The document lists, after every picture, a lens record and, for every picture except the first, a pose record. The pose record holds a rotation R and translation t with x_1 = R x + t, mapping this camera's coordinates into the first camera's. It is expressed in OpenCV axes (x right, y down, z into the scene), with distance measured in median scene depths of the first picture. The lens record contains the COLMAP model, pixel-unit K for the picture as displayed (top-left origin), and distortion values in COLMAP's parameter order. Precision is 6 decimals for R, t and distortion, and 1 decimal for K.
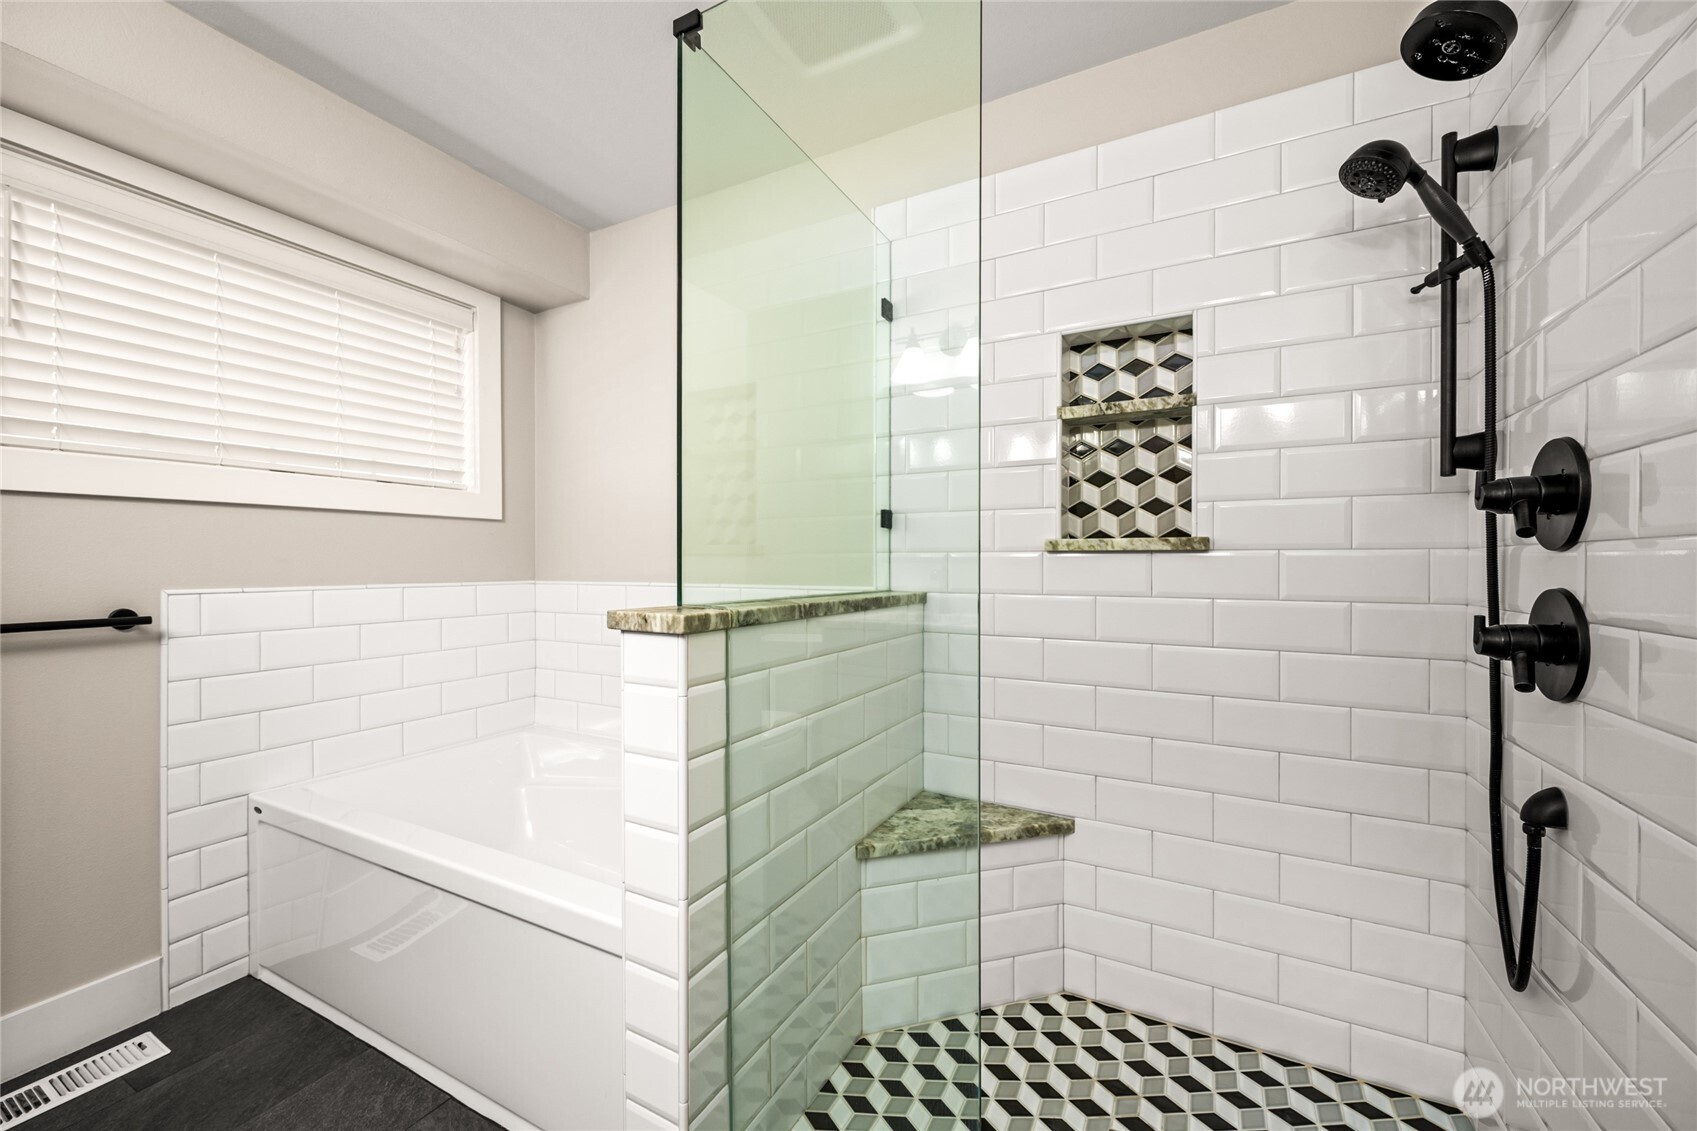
lens RADIAL K [[671.1, 0, 845.4], [0, 671.1, 565.6], [0, 0, 1]] dist [0.001592, 0.000269]
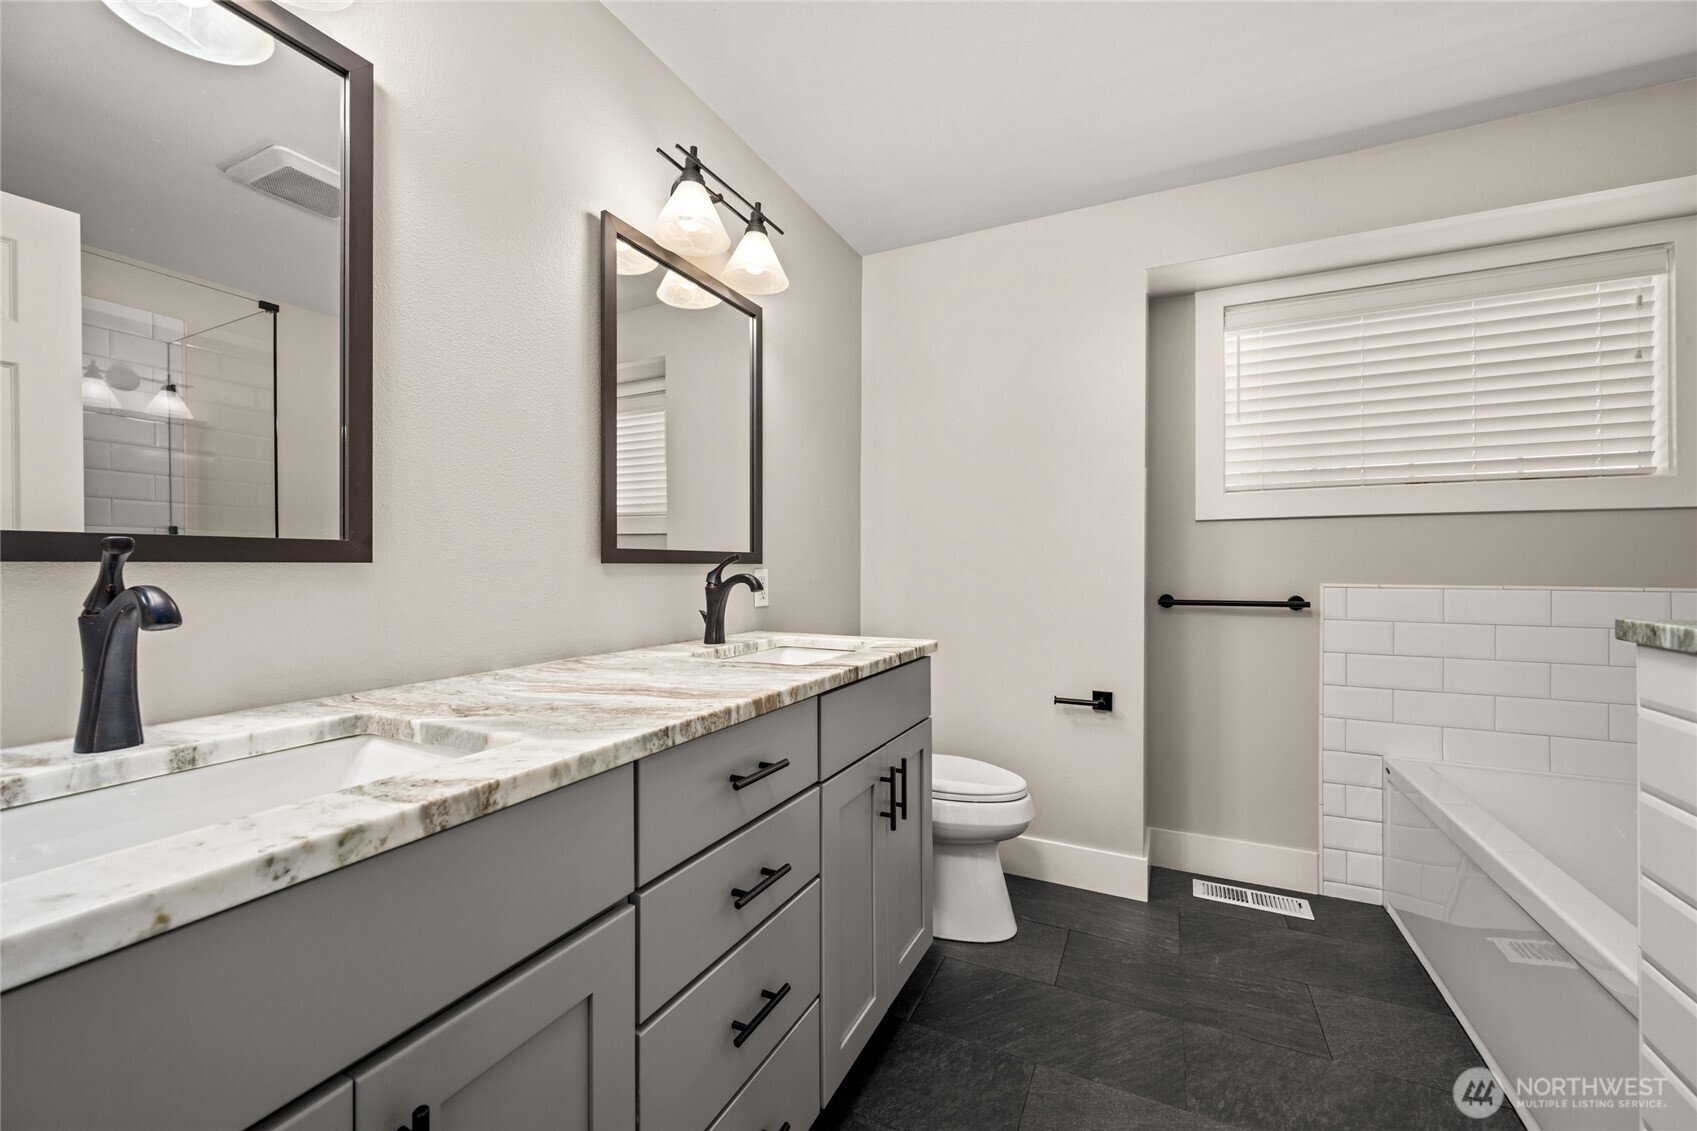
lens RADIAL K [[671.1, 0, 846.8], [0, 671.1, 565.0], [0, 0, 1]] dist [0.001592, 0.000269]
pose [[0.040279, 0.001279, -0.999188, 0.317901], [-0.004702, 0.999988, 0.001090, 0.002245], [0.999177, 0.004655, 0.040284, -0.009961]]
